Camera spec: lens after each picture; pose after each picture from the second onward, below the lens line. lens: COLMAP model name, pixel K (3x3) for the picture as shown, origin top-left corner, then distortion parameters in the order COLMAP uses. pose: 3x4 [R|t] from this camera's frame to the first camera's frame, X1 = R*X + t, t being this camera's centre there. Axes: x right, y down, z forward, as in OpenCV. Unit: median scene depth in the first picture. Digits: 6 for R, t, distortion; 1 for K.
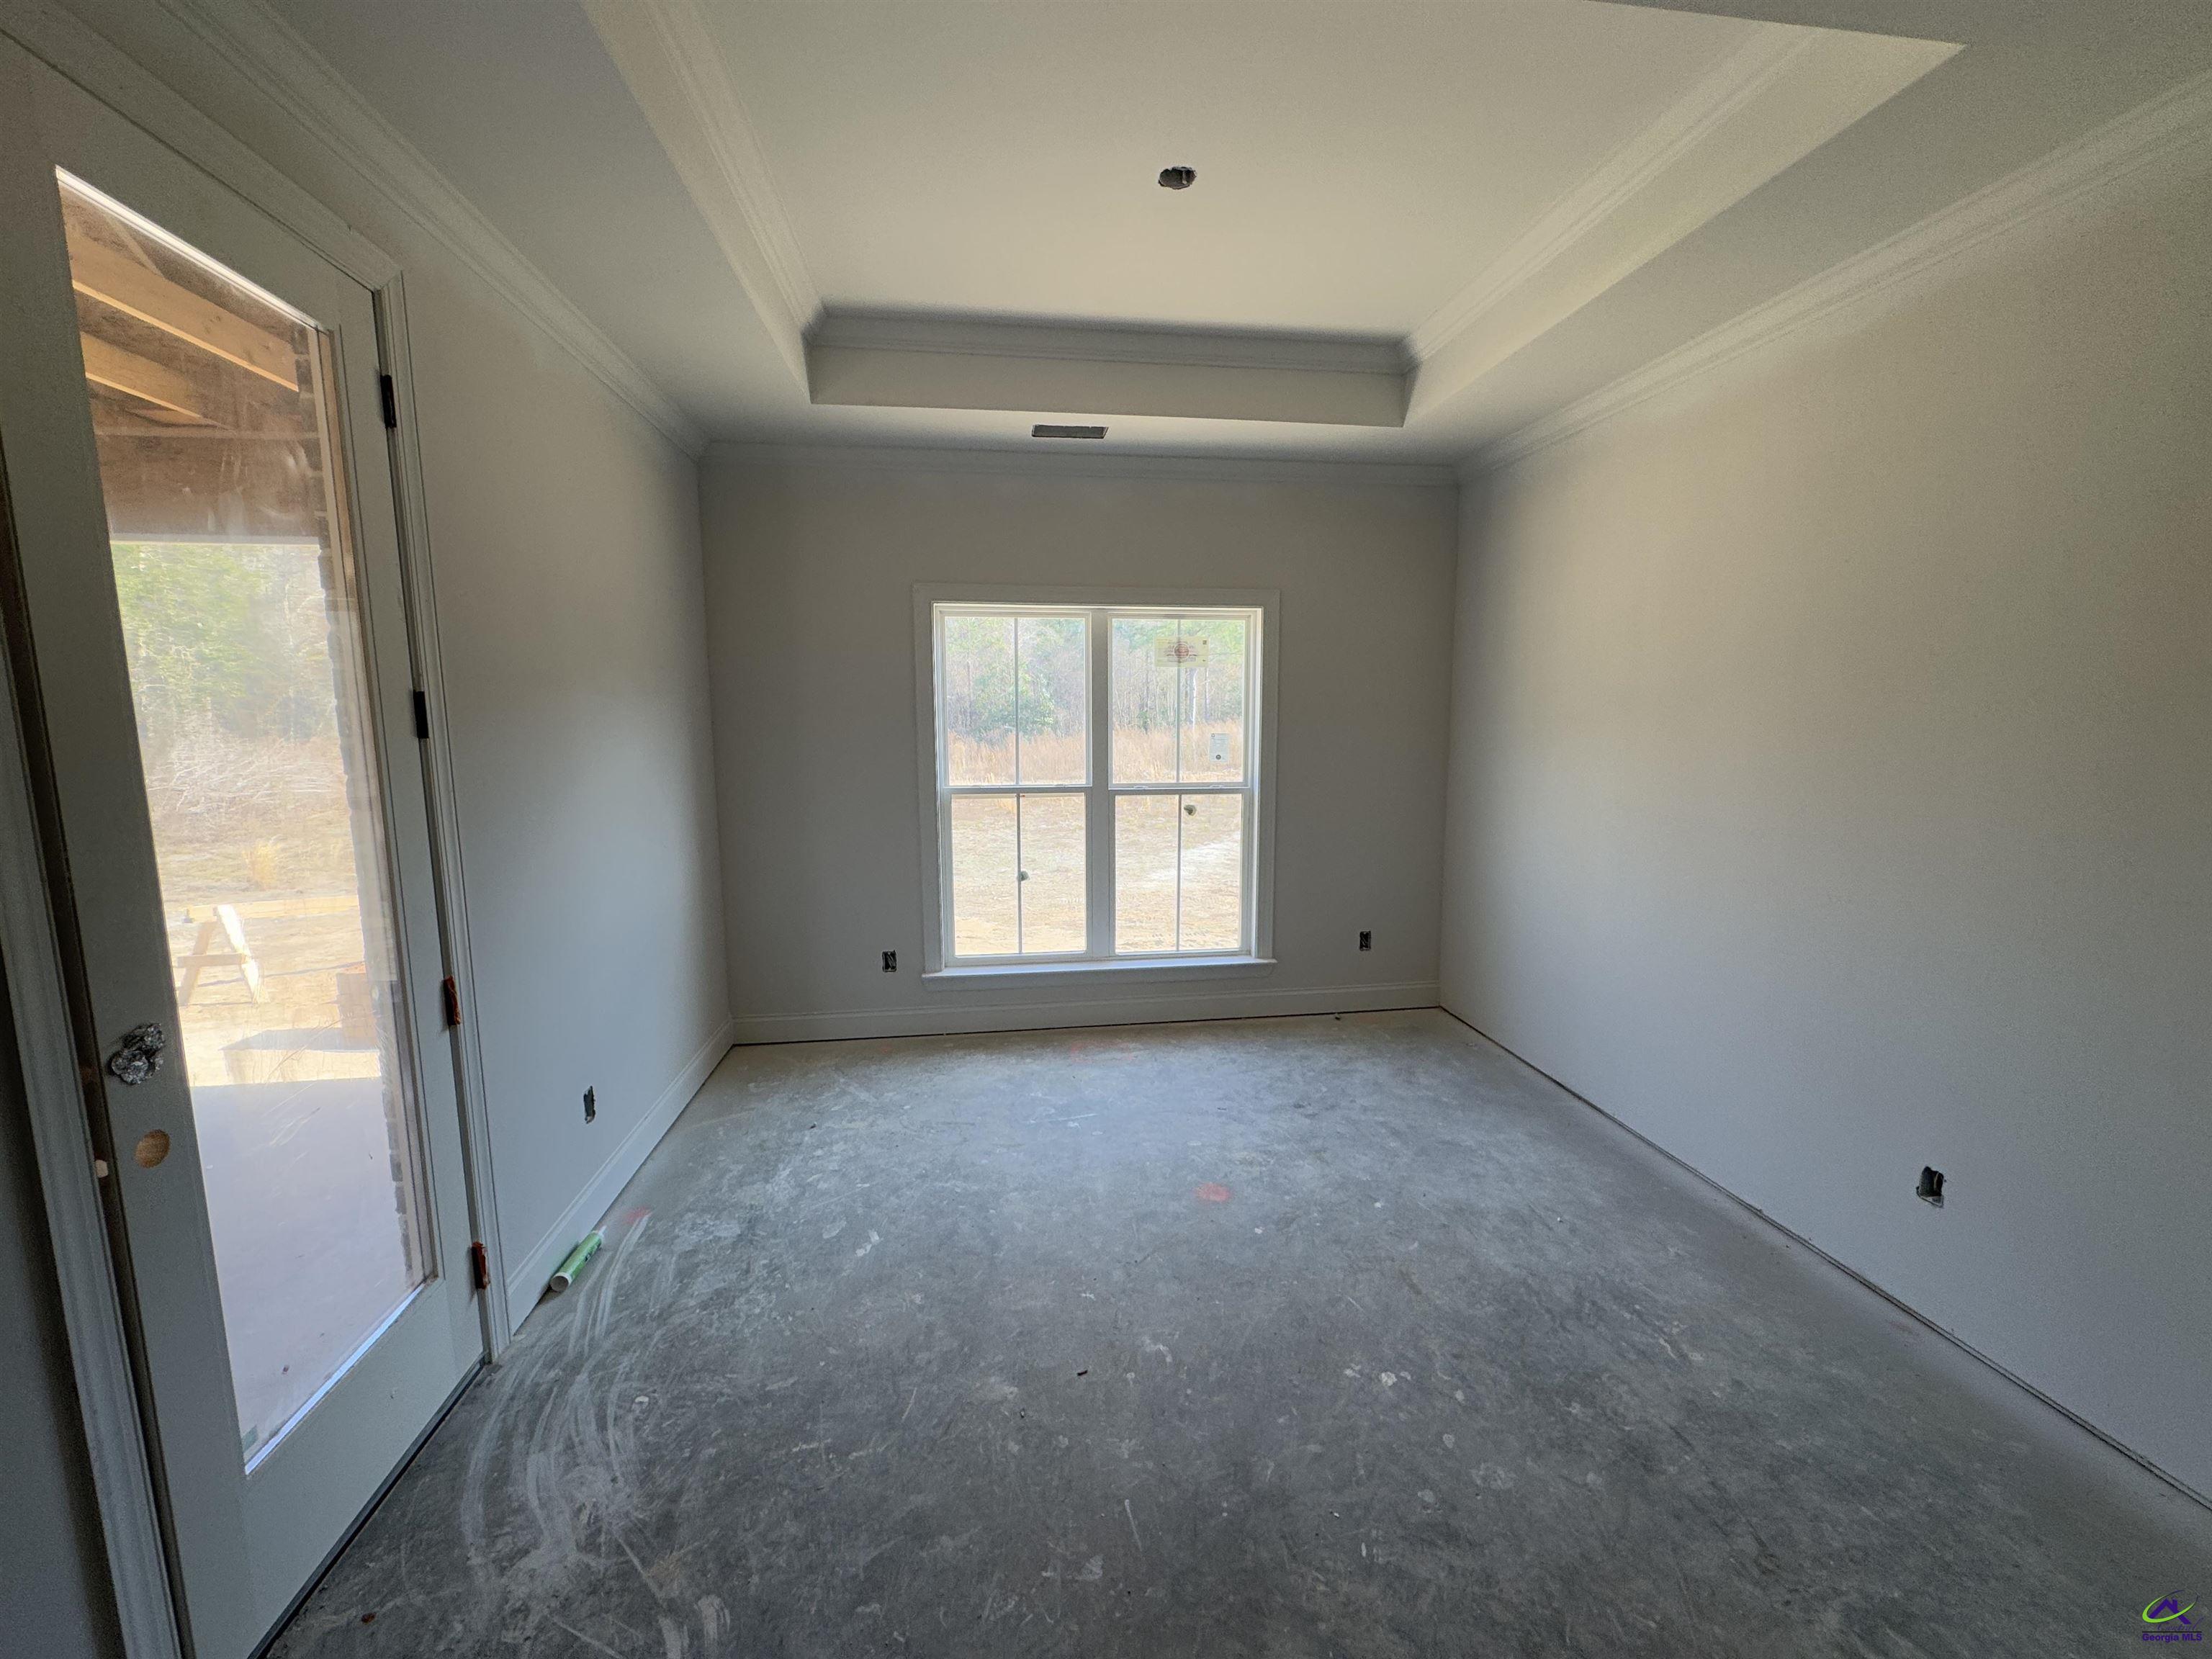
lens RADIAL K [[880.8, 0, 1106.7], [0, 880.8, 824.9], [0, 0, 1]] dist [-0.002444, 0.000268]
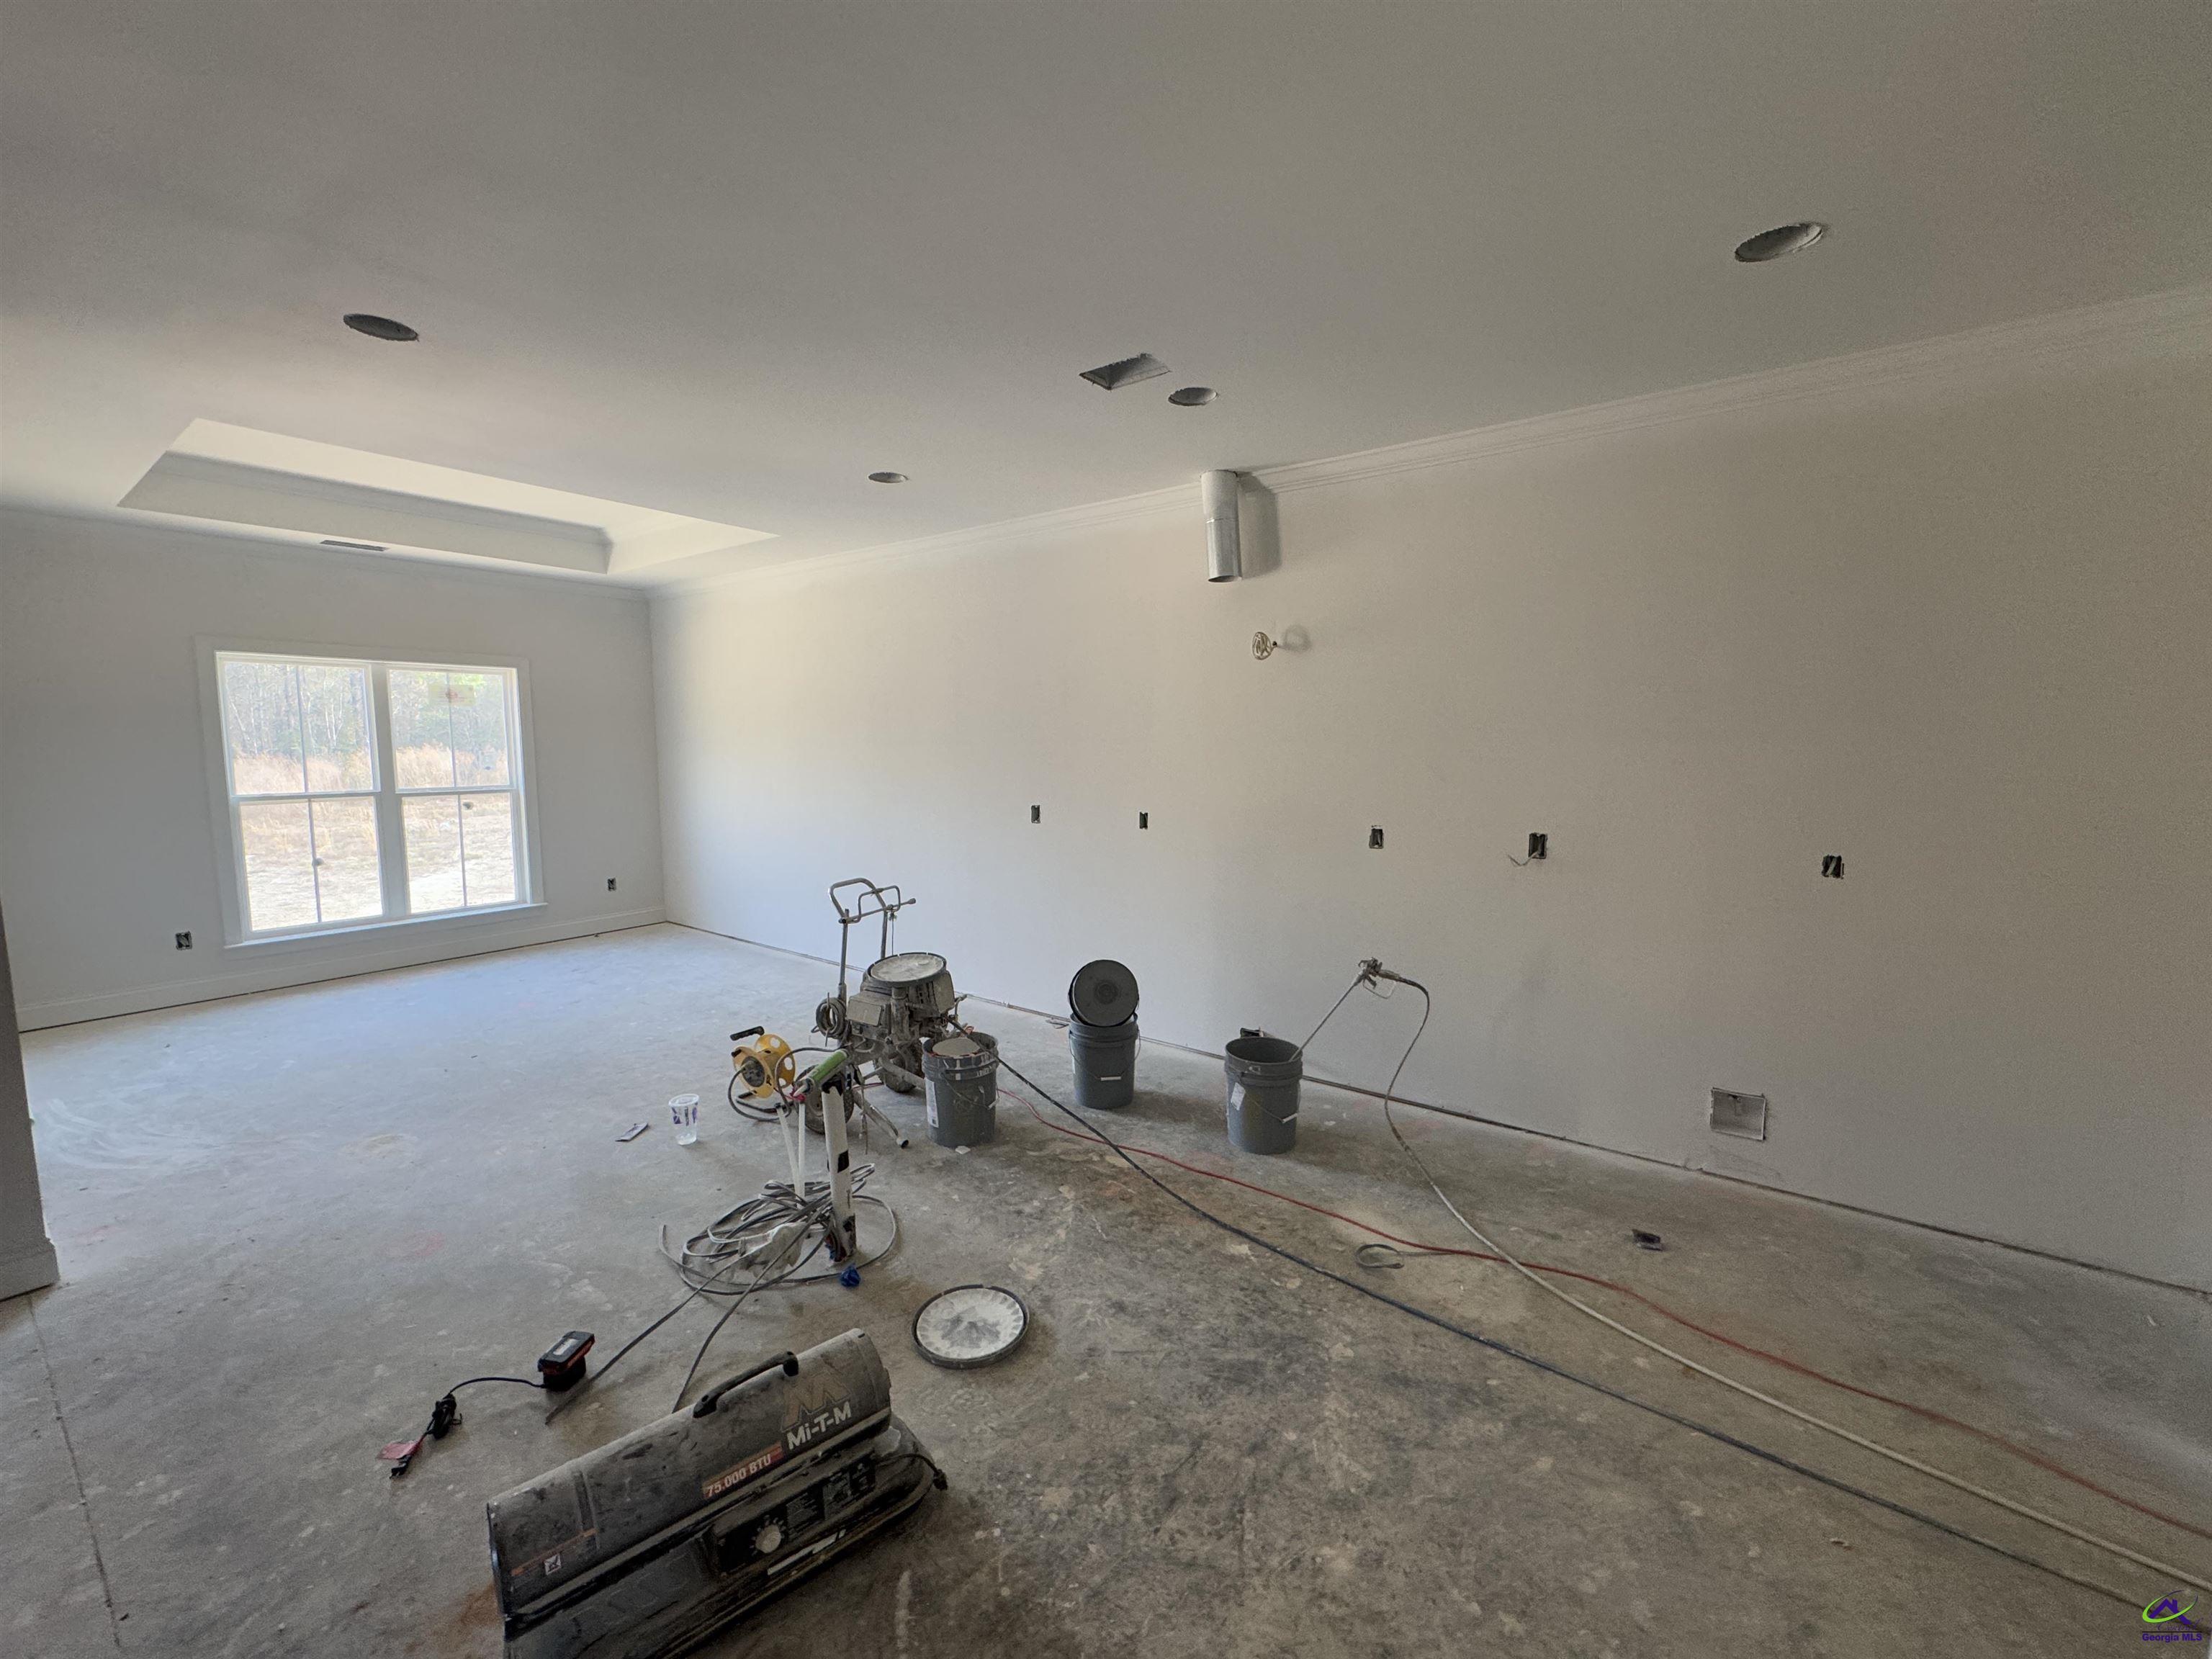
lens RADIAL K [[880.8, 0, 1106.7], [0, 880.8, 824.9], [0, 0, 1]] dist [-0.002444, 0.000268]
pose [[0.696014, -0.067381, 0.714859, -0.212053], [0.086438, 0.996210, 0.009741, 0.092494], [-0.712806, 0.055011, 0.699201, -0.752162]]
